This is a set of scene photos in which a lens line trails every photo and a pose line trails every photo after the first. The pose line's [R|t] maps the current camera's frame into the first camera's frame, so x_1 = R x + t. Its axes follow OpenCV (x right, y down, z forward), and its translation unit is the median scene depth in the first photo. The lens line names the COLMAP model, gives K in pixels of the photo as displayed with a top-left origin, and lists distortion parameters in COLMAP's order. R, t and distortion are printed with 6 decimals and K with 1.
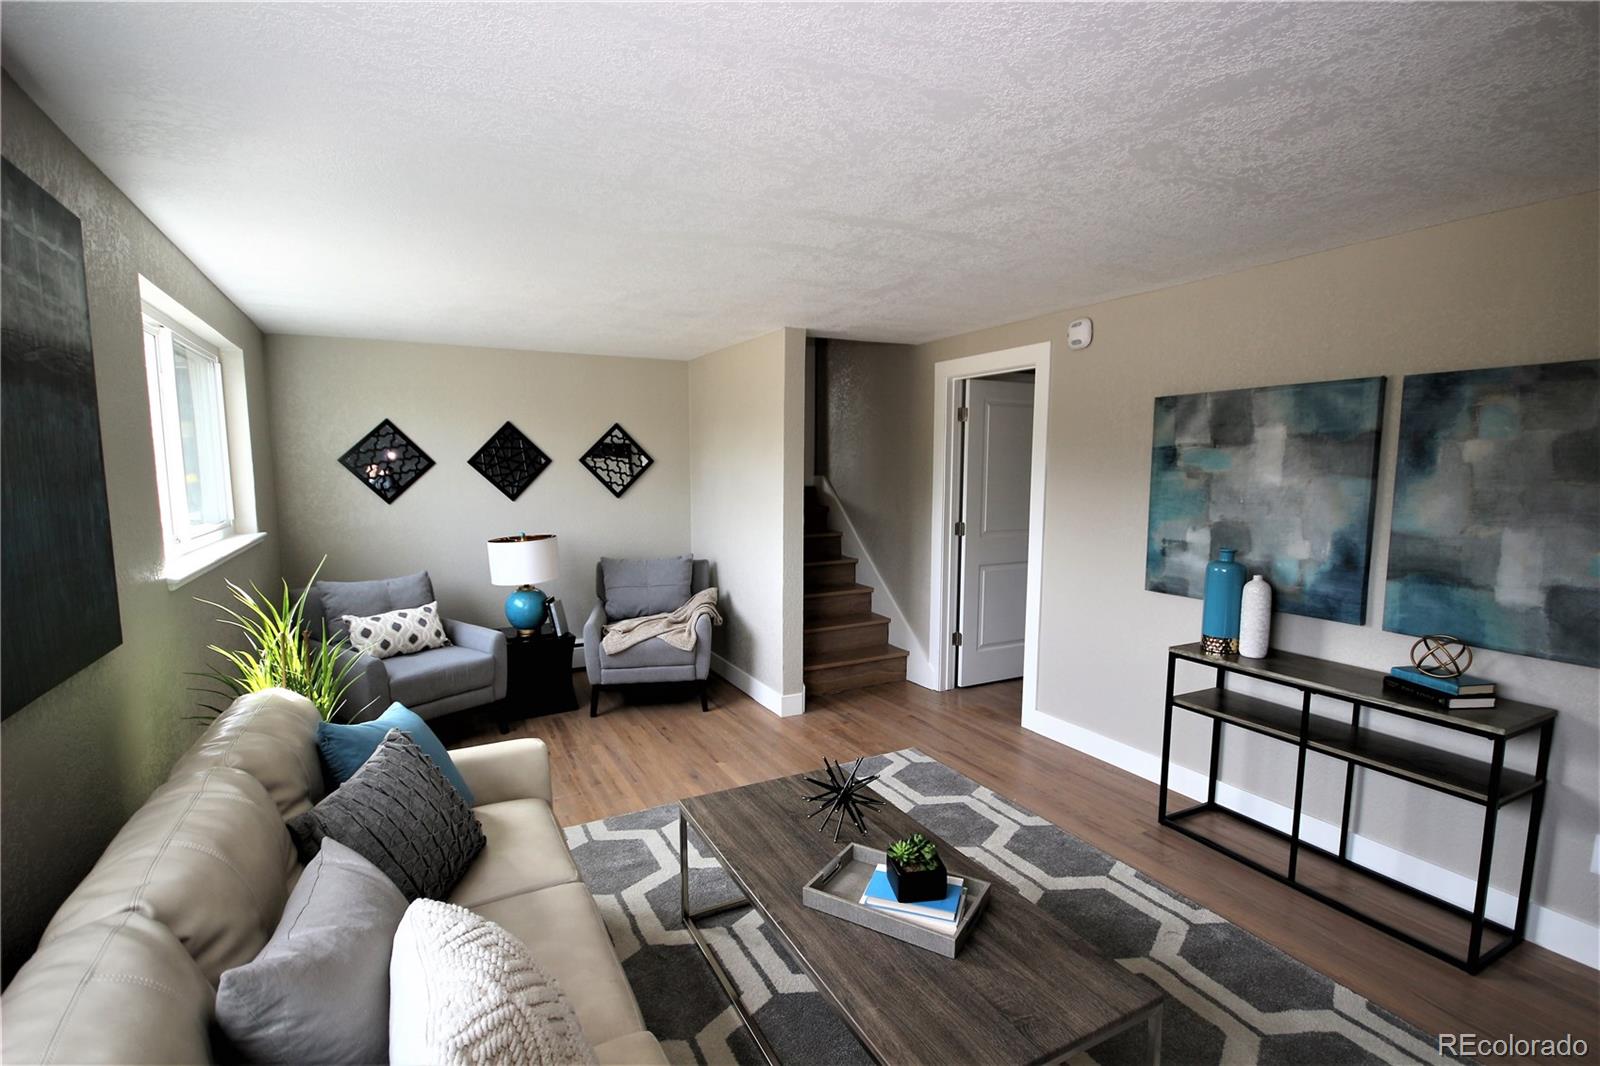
lens RADIAL K [[740.5, 0, 799.1], [0, 740.5, 553.4], [0, 0, 1]] dist [-0.002733, -0.000037]
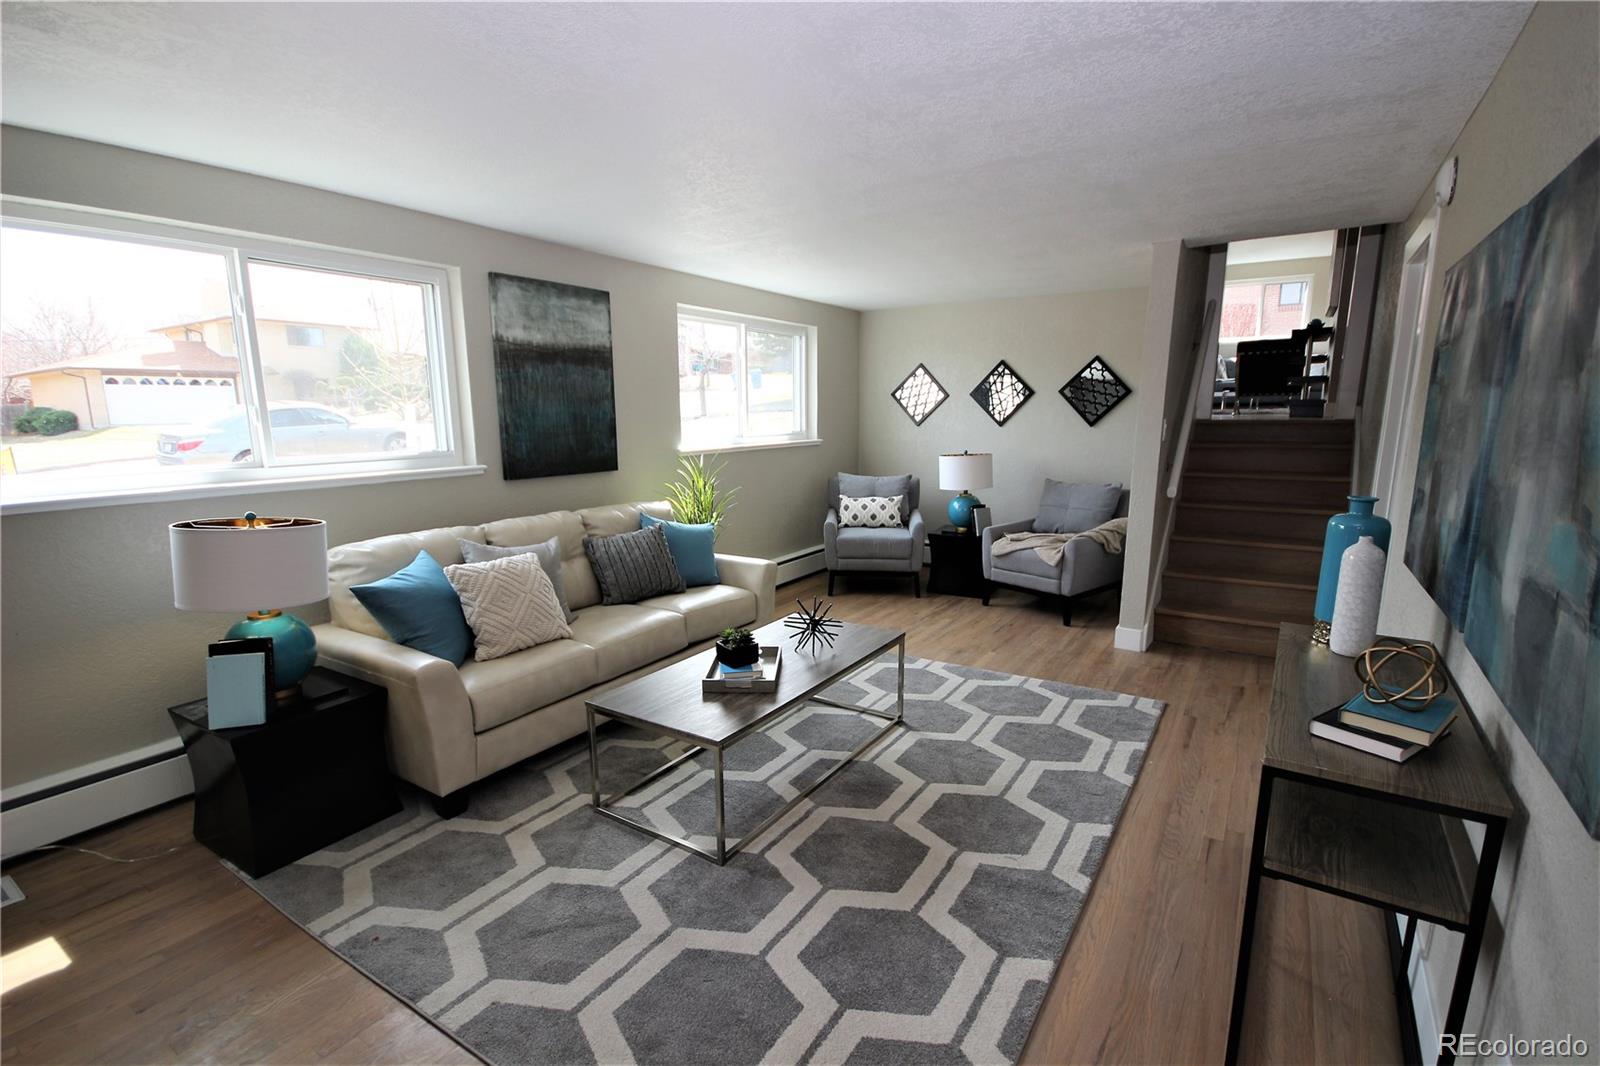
lens RADIAL K [[740.5, 0, 799.1], [0, 740.5, 553.4], [0, 0, 1]] dist [-0.002733, -0.000037]
pose [[0.486281, 0.167722, -0.857555, 0.619988], [-0.098411, 0.985674, 0.136976, 0.000568], [0.868243, 0.017784, 0.495820, 0.135548]]
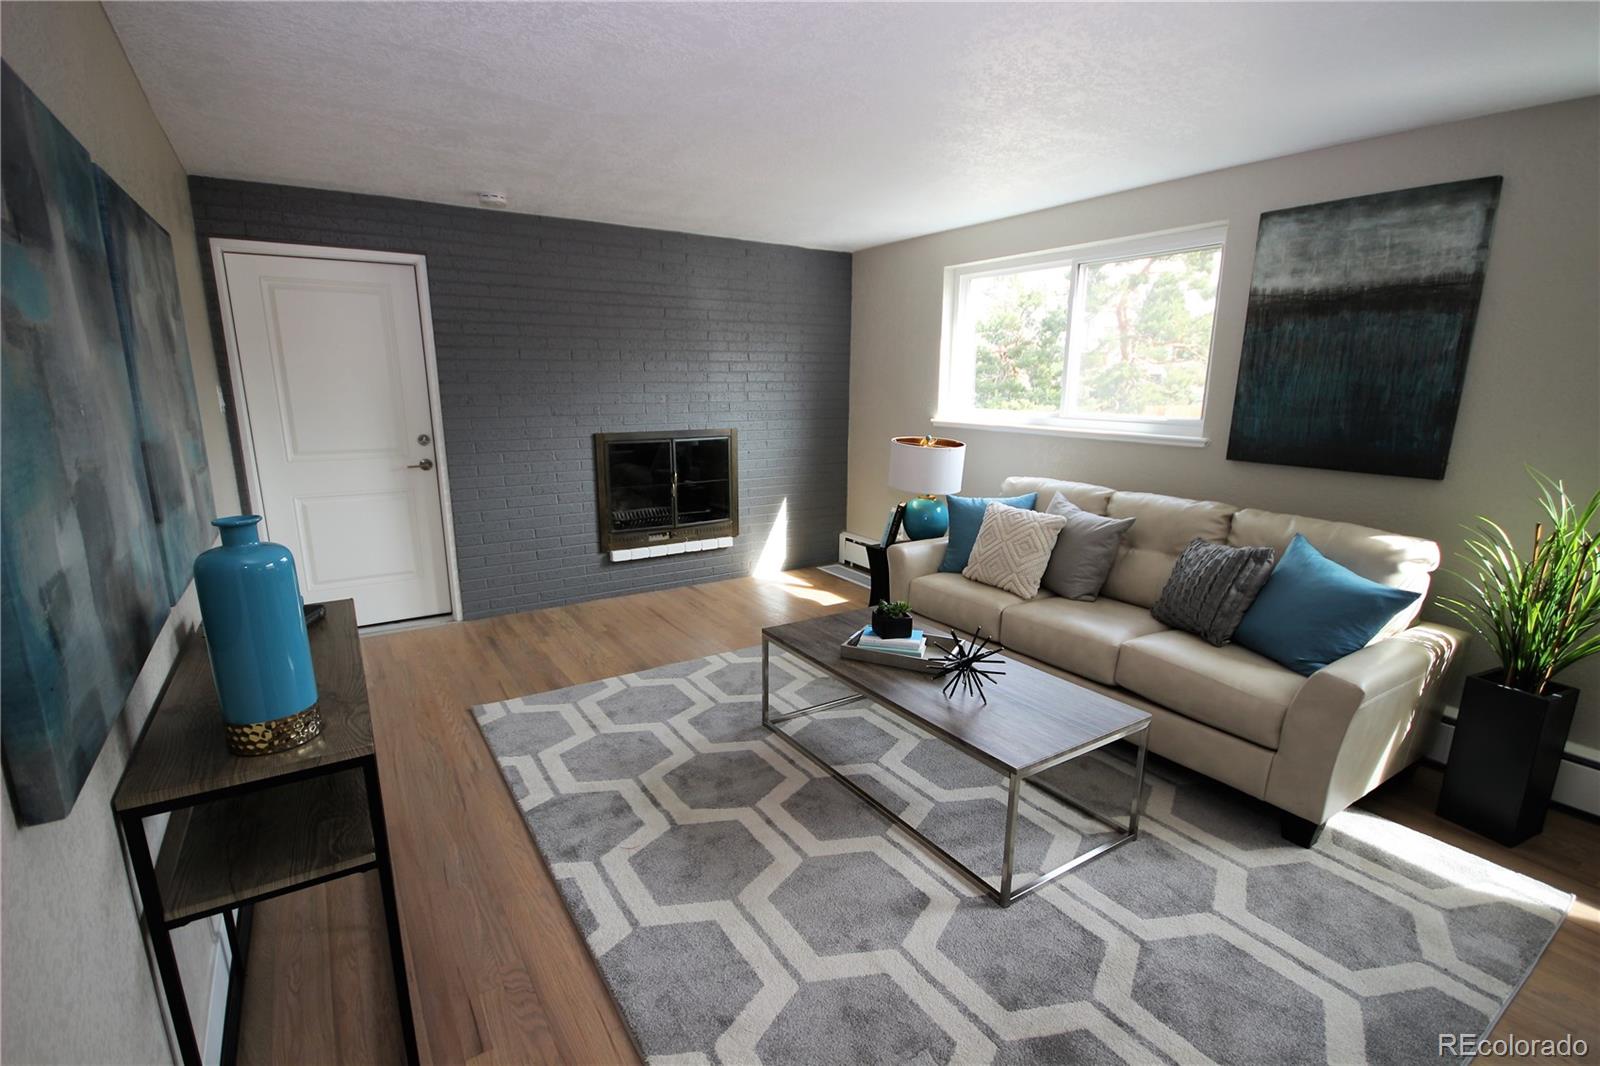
lens RADIAL K [[740.5, 0, 799.1], [0, 740.5, 553.4], [0, 0, 1]] dist [-0.002733, -0.000037]
pose [[-0.995671, 0.016961, -0.091384, 0.199332], [-0.015741, 0.938231, 0.345652, -0.094526], [0.091602, 0.345594, -0.933903, 0.962028]]
